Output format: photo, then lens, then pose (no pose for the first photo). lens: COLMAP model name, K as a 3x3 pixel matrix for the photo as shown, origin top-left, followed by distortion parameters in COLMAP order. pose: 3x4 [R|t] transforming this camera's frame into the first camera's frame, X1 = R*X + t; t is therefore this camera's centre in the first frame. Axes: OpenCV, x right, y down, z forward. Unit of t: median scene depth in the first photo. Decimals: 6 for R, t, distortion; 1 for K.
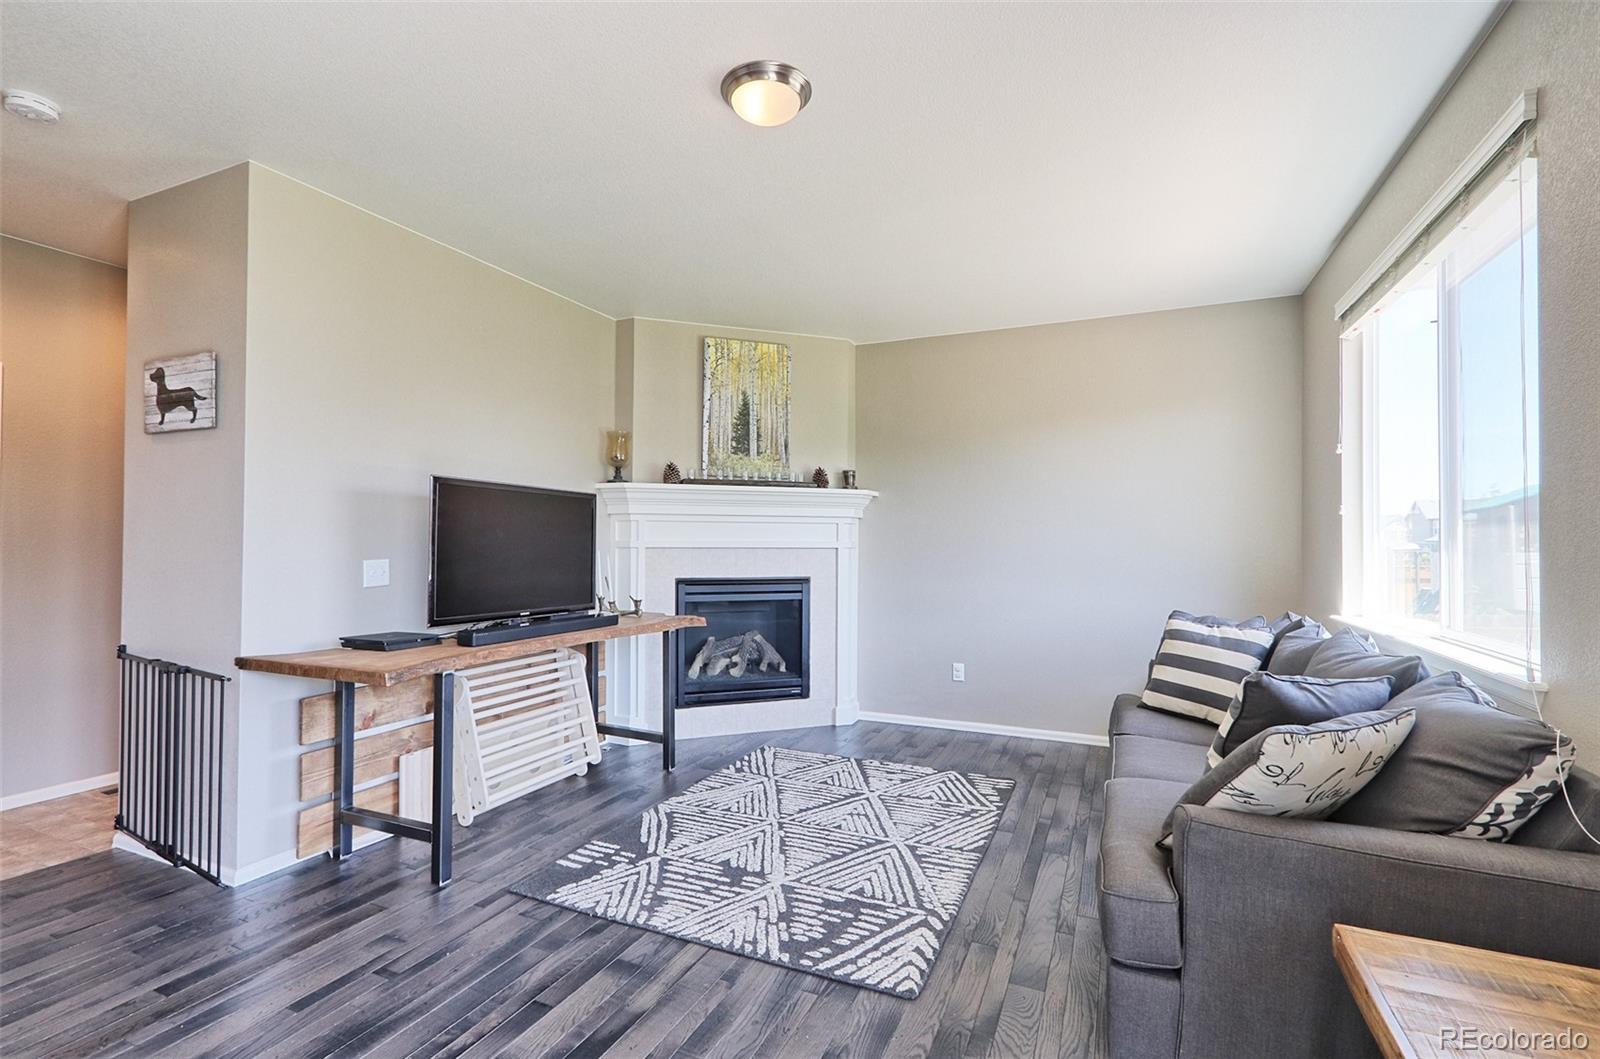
lens RADIAL K [[727.4, 0, 797.4], [0, 727.4, 531.5], [0, 0, 1]] dist [-0.000429, 0.004904]
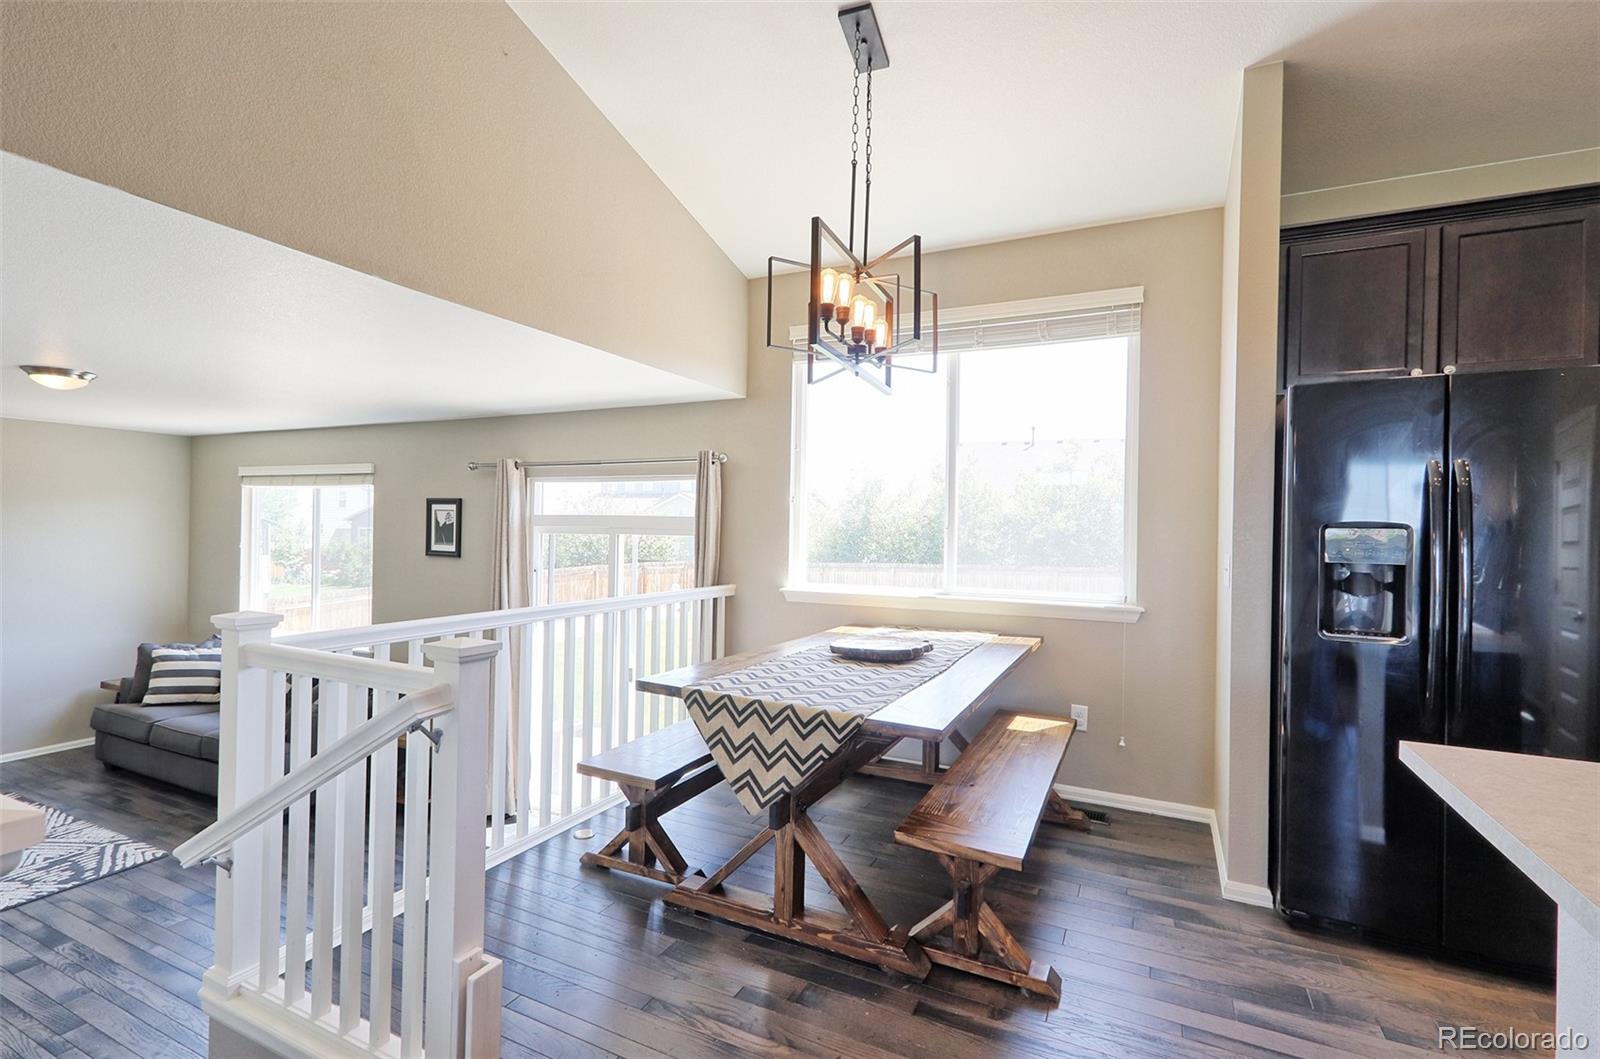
lens RADIAL K [[727.4, 0, 798.7], [0, 727.4, 523.2], [0, 0, 1]] dist [-0.000429, 0.004904]
pose [[0.021619, -0.003374, 0.999761, -1.667241], [-0.040313, 0.999178, 0.004244, -0.347705], [-0.998953, -0.040395, 0.021465, -0.721196]]
